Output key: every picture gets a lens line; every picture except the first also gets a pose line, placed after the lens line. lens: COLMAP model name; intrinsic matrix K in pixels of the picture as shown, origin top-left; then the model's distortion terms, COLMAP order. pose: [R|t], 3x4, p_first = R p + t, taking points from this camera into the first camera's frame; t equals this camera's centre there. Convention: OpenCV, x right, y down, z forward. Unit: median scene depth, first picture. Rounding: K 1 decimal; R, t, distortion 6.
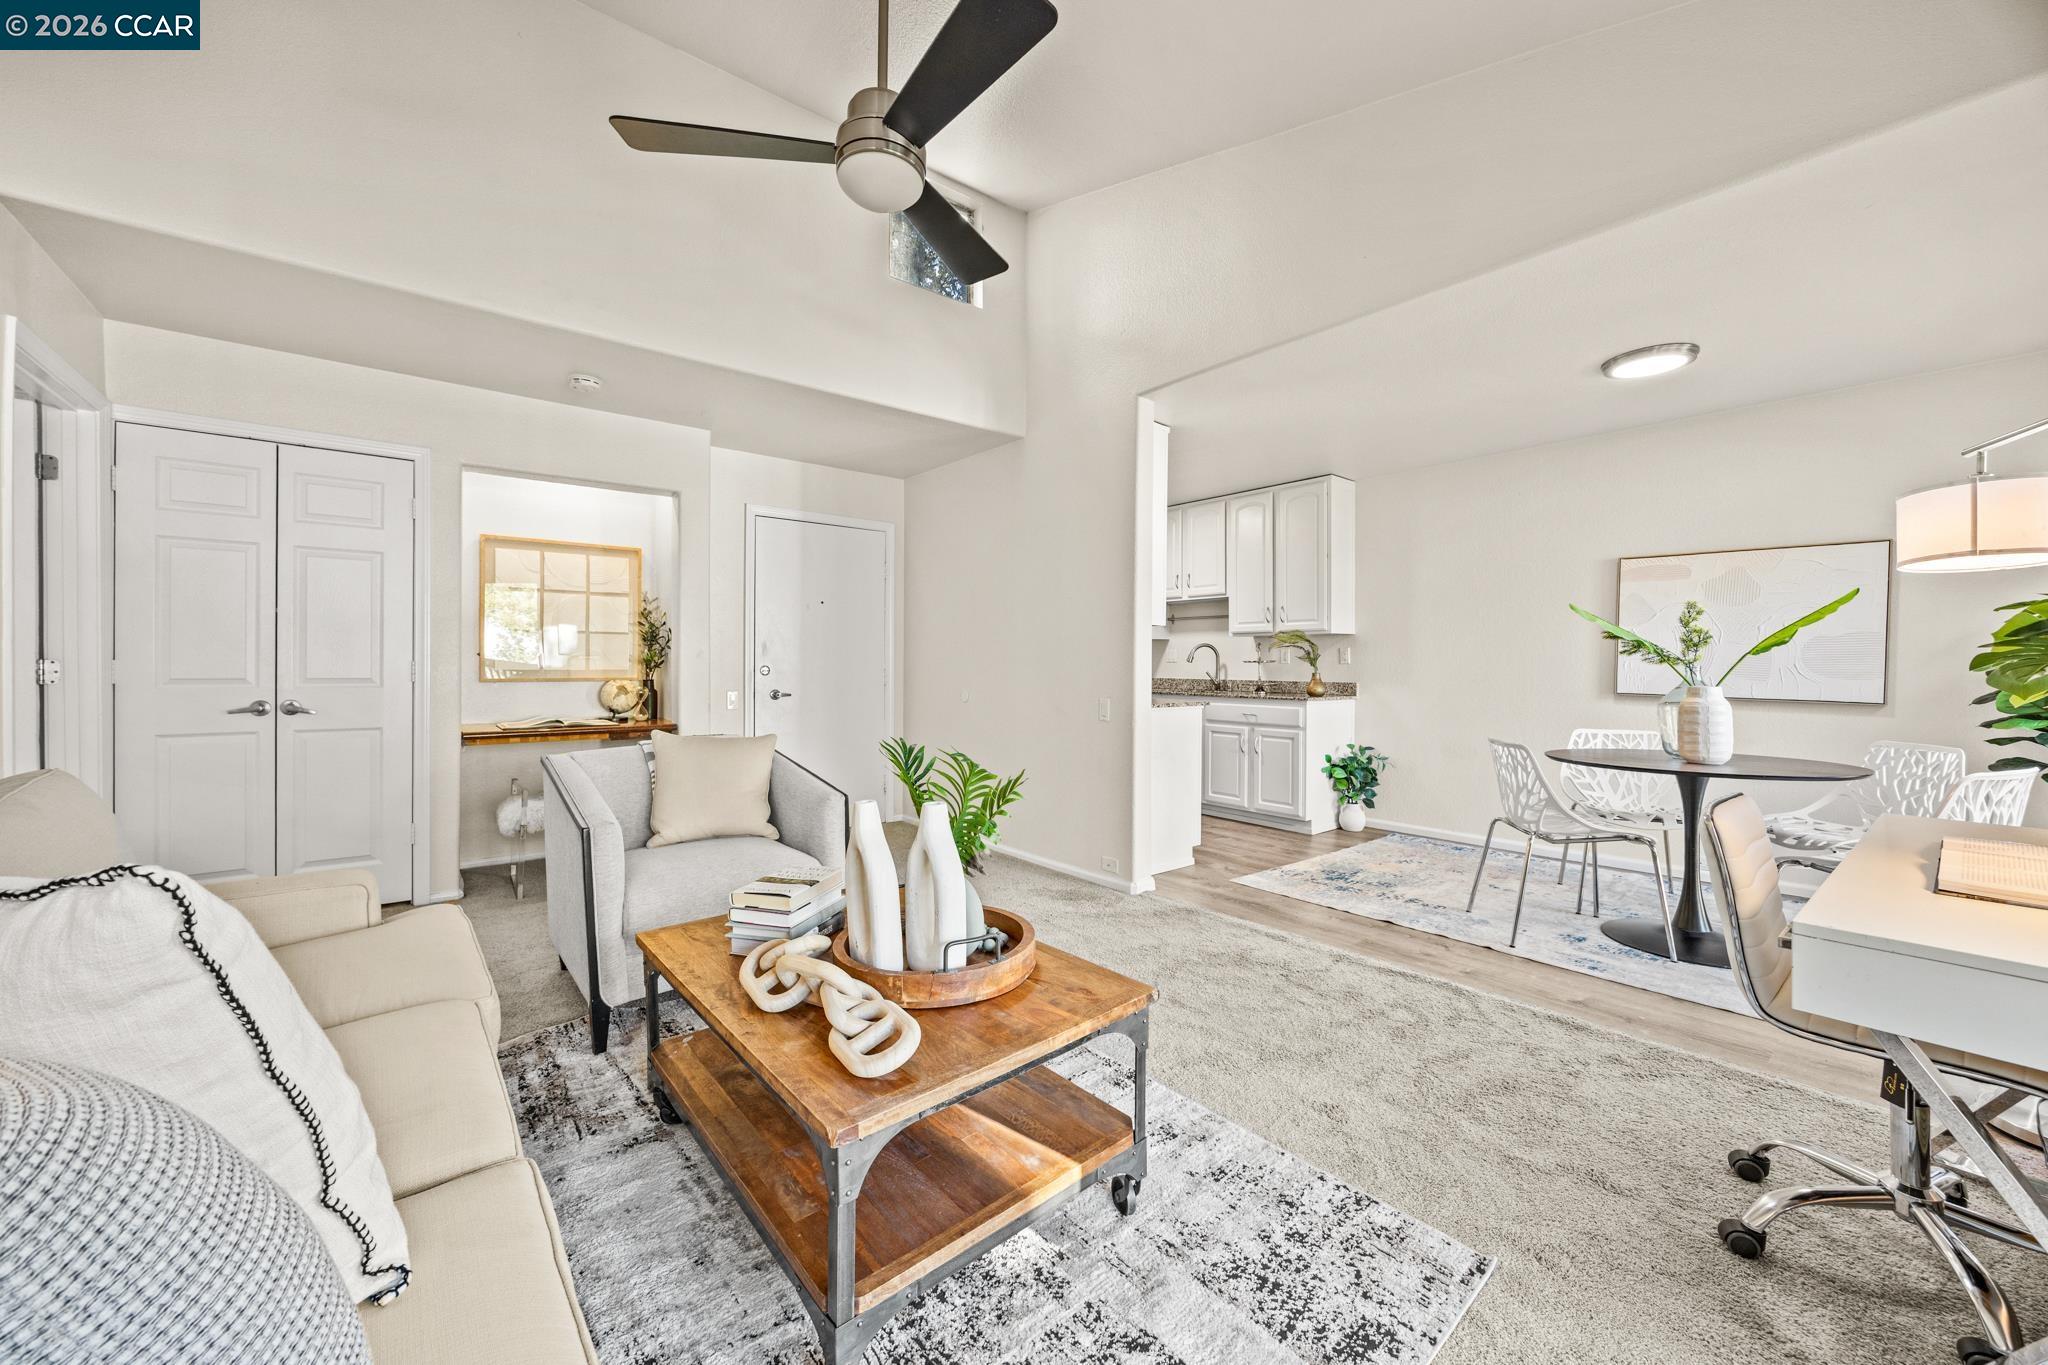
lens RADIAL K [[768.9, 0, 1029.9], [0, 768.9, 674.7], [0, 0, 1]] dist [-0.001229, -0.000151]
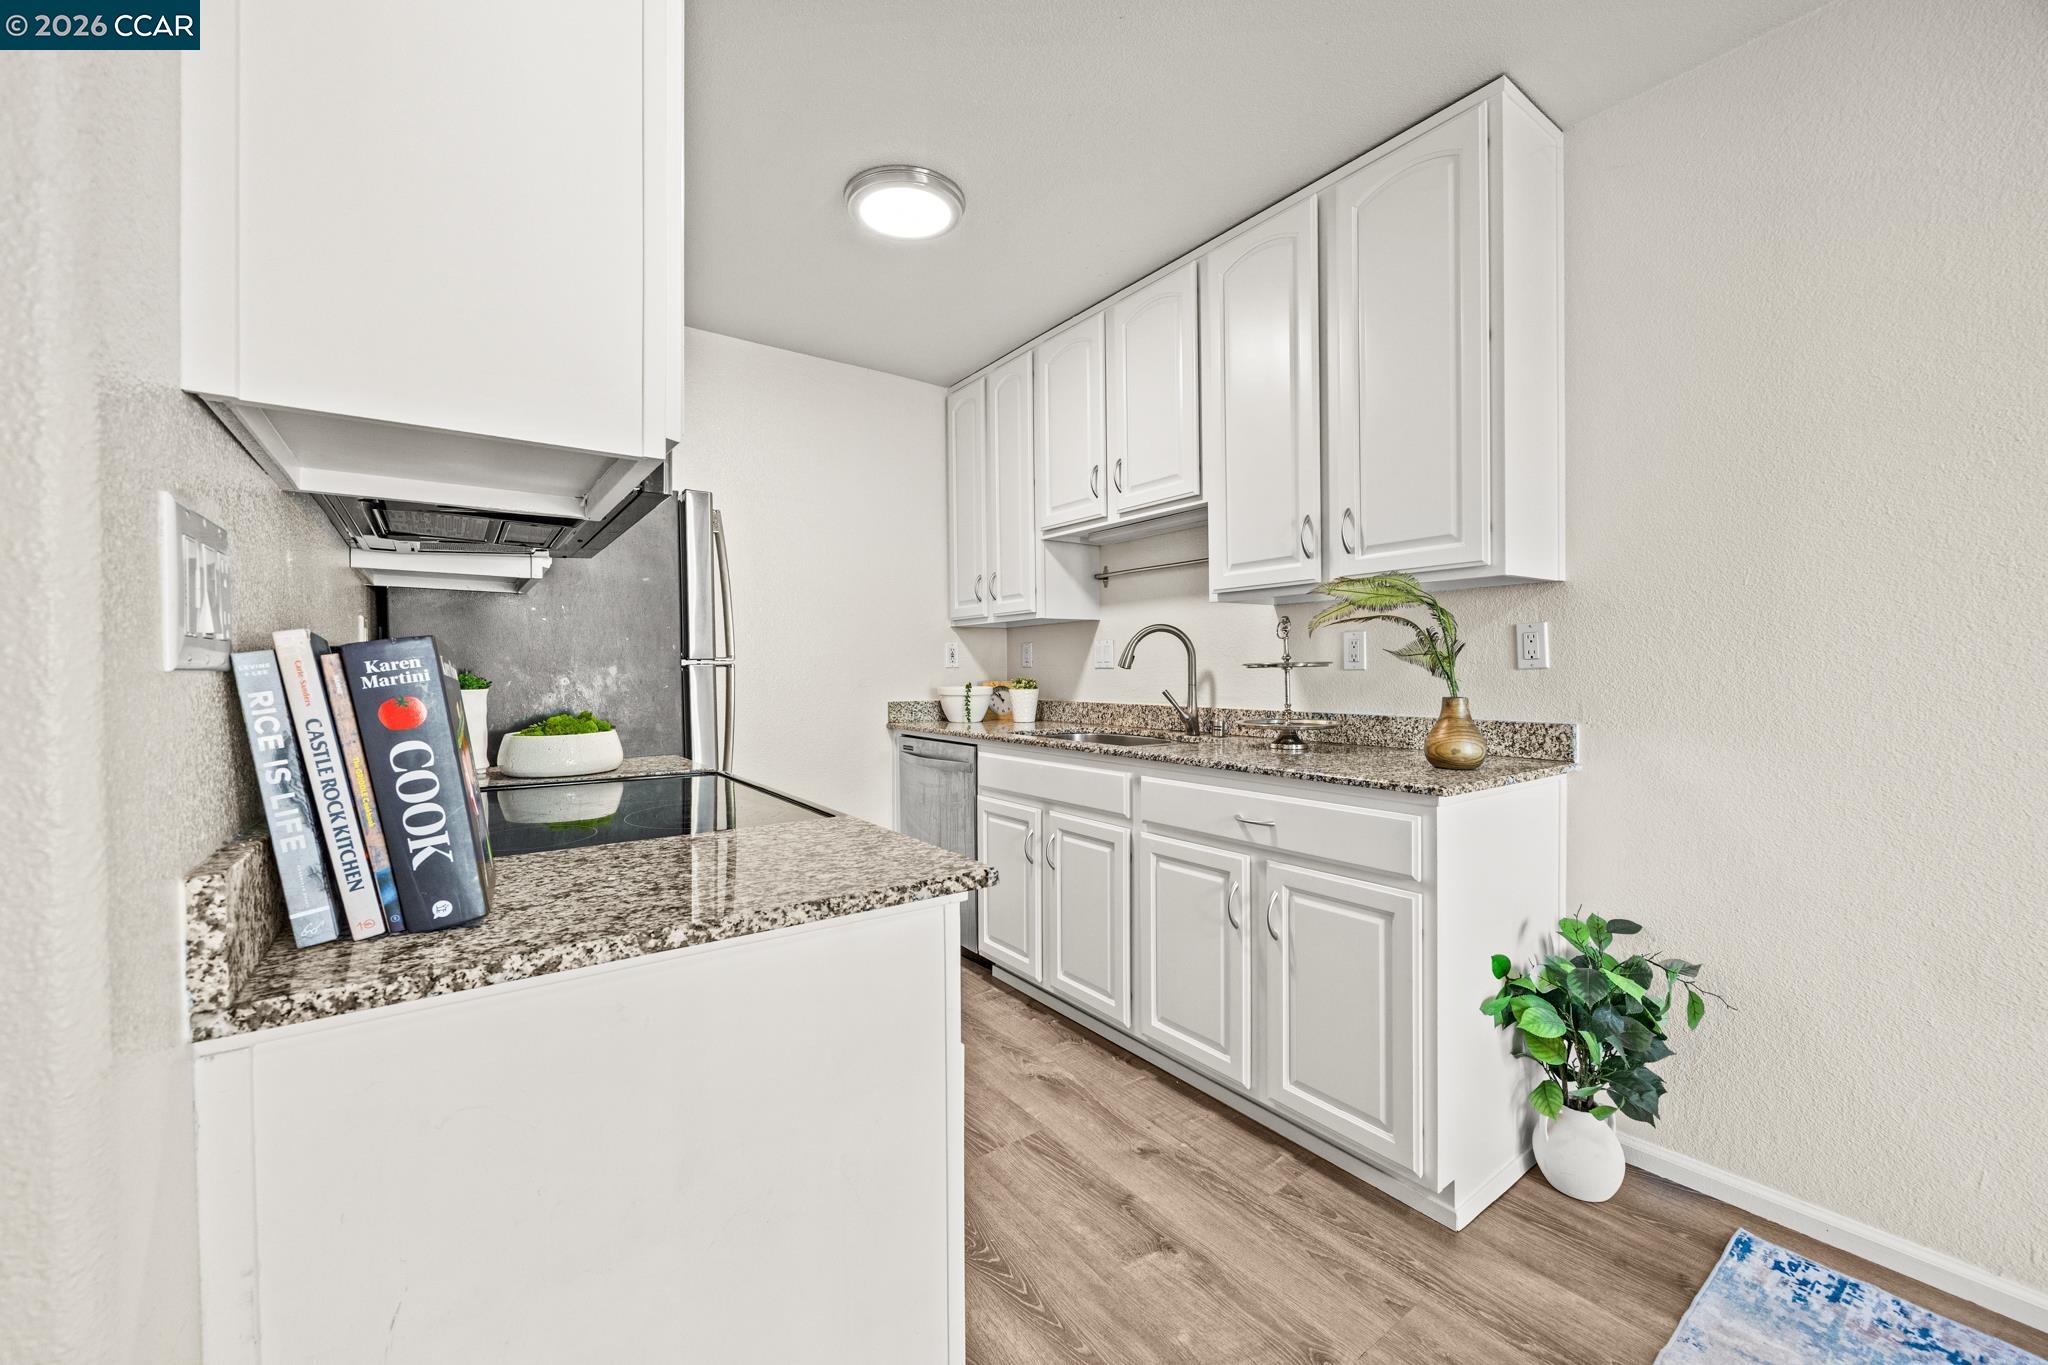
lens RADIAL K [[788.5, 0, 1033.0], [0, 788.5, 676.5], [0, 0, 1]] dist [-0.001773, -0.000234]
pose [[0.998556, -0.007271, -0.053236, 0.214348], [0.006873, 0.999947, -0.007654, -0.010162], [0.053289, 0.007277, 0.998553, 0.667251]]
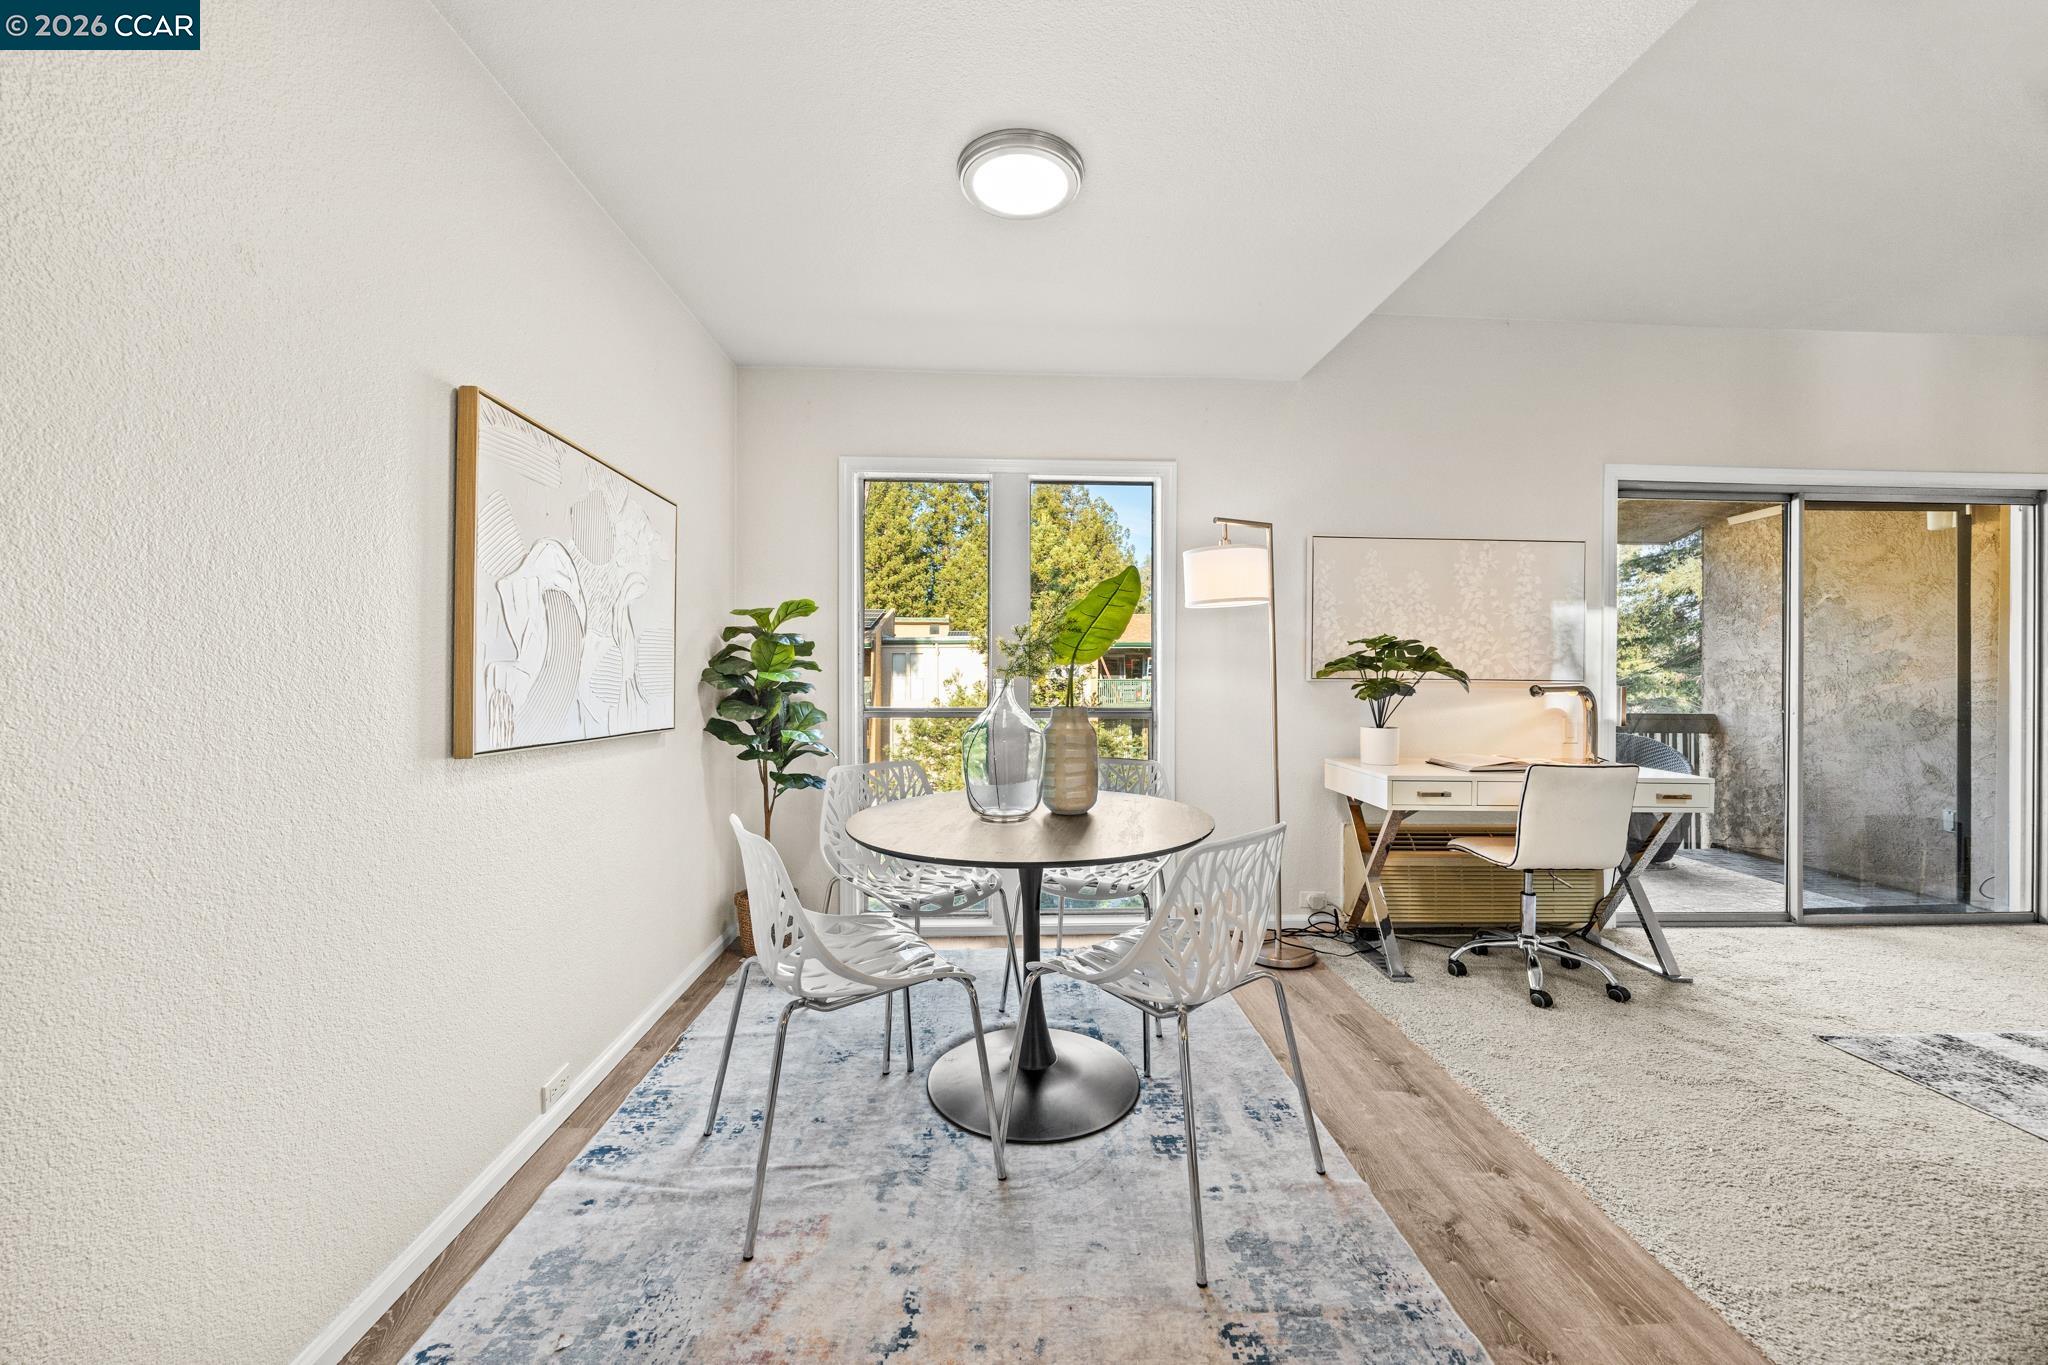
lens RADIAL K [[768.9, 0, 1029.9], [0, 768.9, 674.7], [0, 0, 1]] dist [-0.001229, -0.000151]
pose [[-0.799432, -0.006653, 0.600719, 0.268867], [0.003389, 0.999873, 0.015584, -0.015801], [-0.600747, 0.014495, -0.799308, 0.927213]]
